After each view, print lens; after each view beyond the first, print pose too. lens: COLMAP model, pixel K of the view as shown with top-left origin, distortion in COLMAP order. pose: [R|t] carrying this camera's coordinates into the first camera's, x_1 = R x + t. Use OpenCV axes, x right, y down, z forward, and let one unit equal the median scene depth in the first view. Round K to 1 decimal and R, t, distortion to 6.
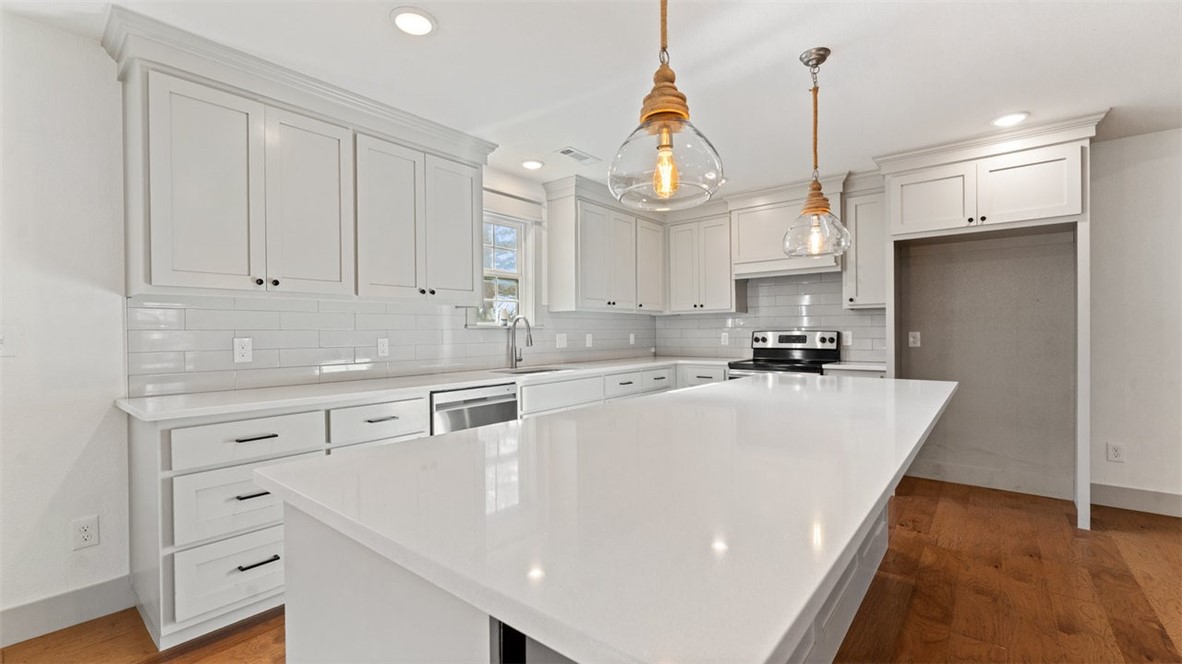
lens RADIAL K [[491.8, 0, 586.7], [0, 491.8, 334.4], [0, 0, 1]] dist [-0.004603, -0.000304]
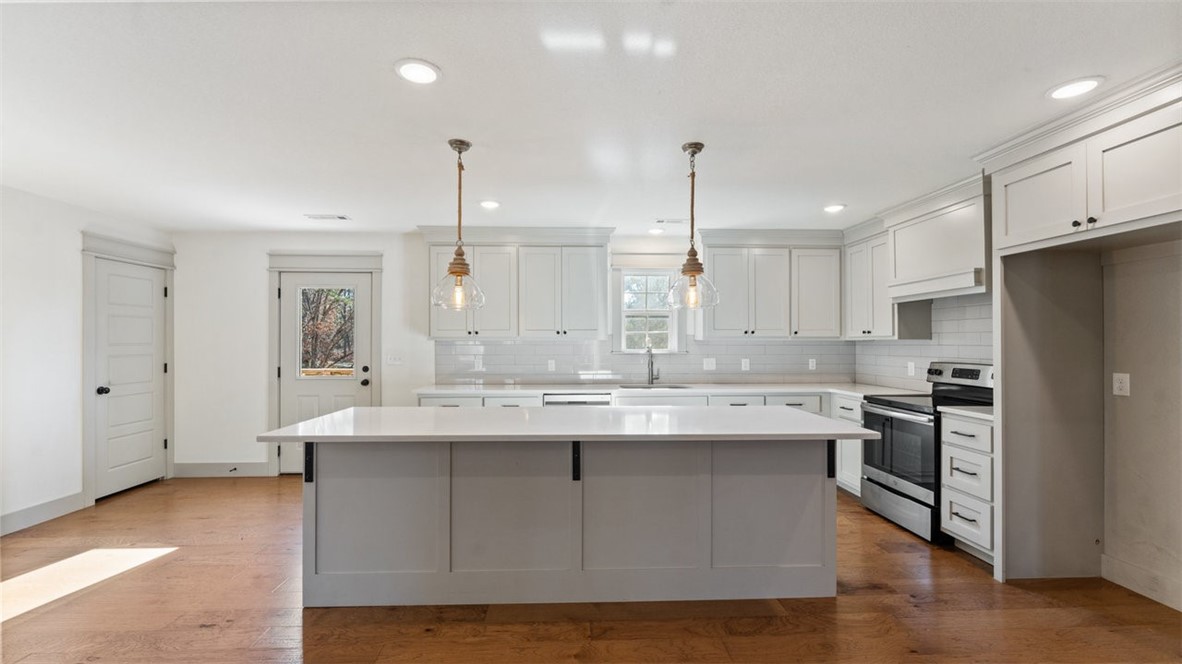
lens RADIAL K [[483.5, 0, 584.5], [0, 483.5, 338.7], [0, 0, 1]] dist [-0.005583, -0.000194]
pose [[0.671258, 0.002887, -0.741218, 0.686242], [-0.009888, 0.999938, -0.005060, -0.044758], [0.741158, 0.010726, 0.671245, -0.006251]]
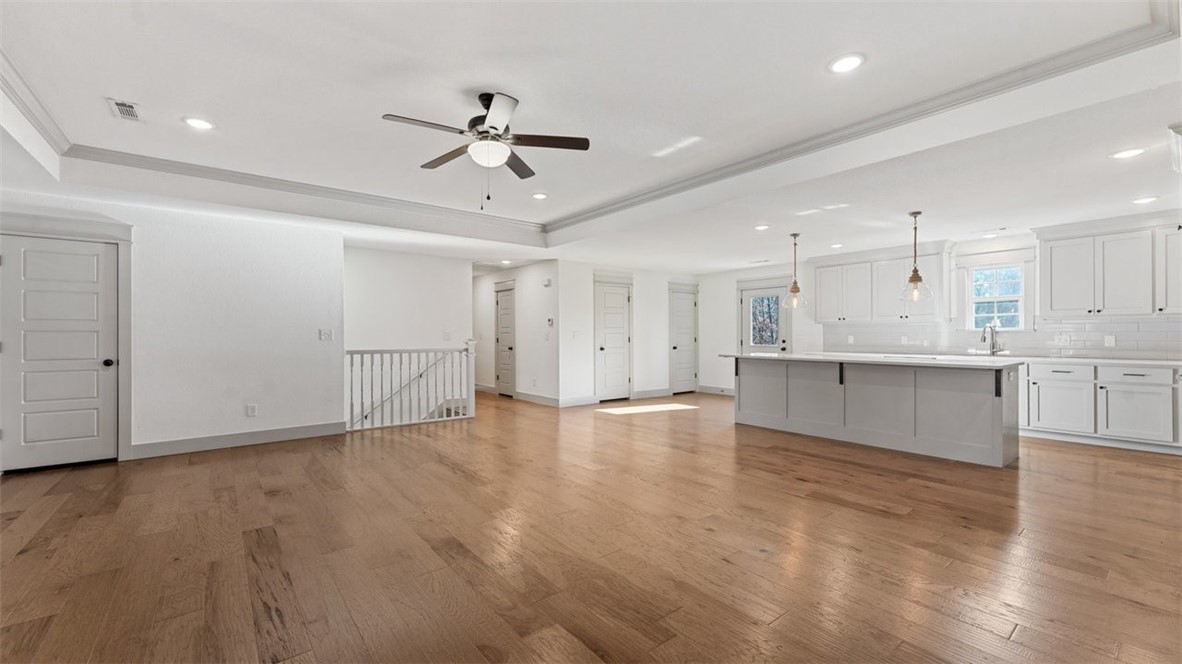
lens RADIAL K [[473.5, 0, 585.5], [0, 473.5, 337.8], [0, 0, 1]] dist [0.000472, 0.000137]
pose [[-0.211191, 0.013322, -0.977354, 1.699812], [-0.002119, 0.999899, 0.014087, -0.011438], [0.977442, 0.005046, -0.211142, -0.014060]]
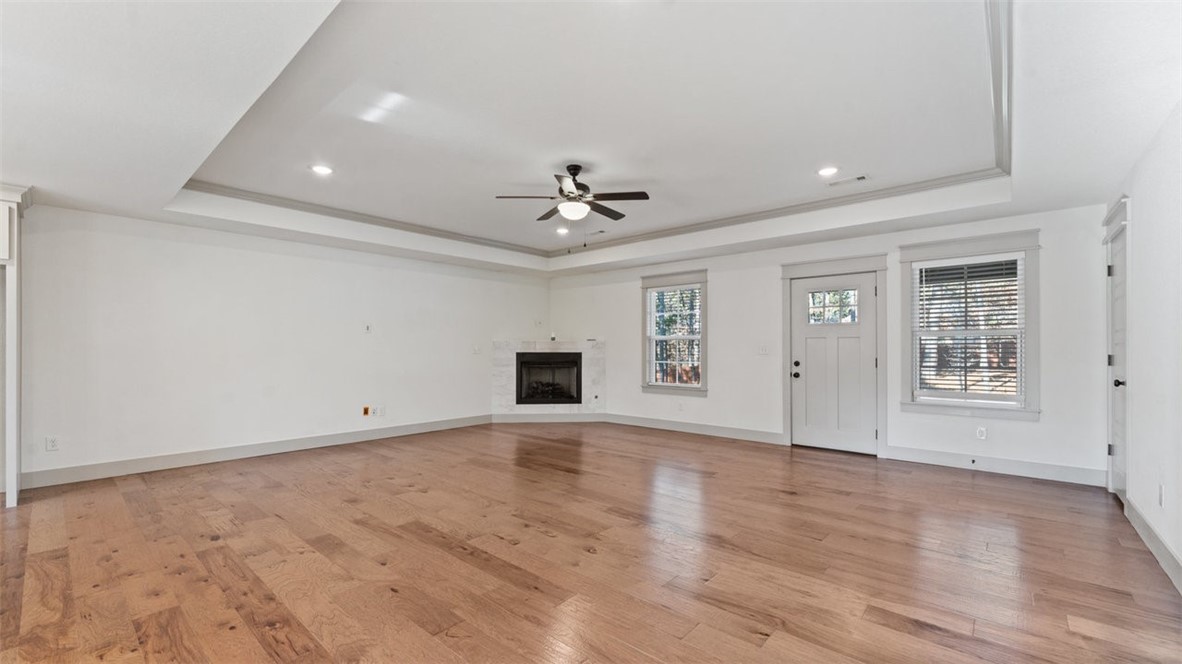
lens RADIAL K [[481.9, 0, 580.7], [0, 481.9, 346.7], [0, 0, 1]] dist [-0.001841, 0.000008]
pose [[0.043086, 0.010024, 0.999021, -0.131052], [0.006213, 0.999928, -0.010301, 0.001642], [-0.999052, 0.006651, 0.043020, -0.407773]]
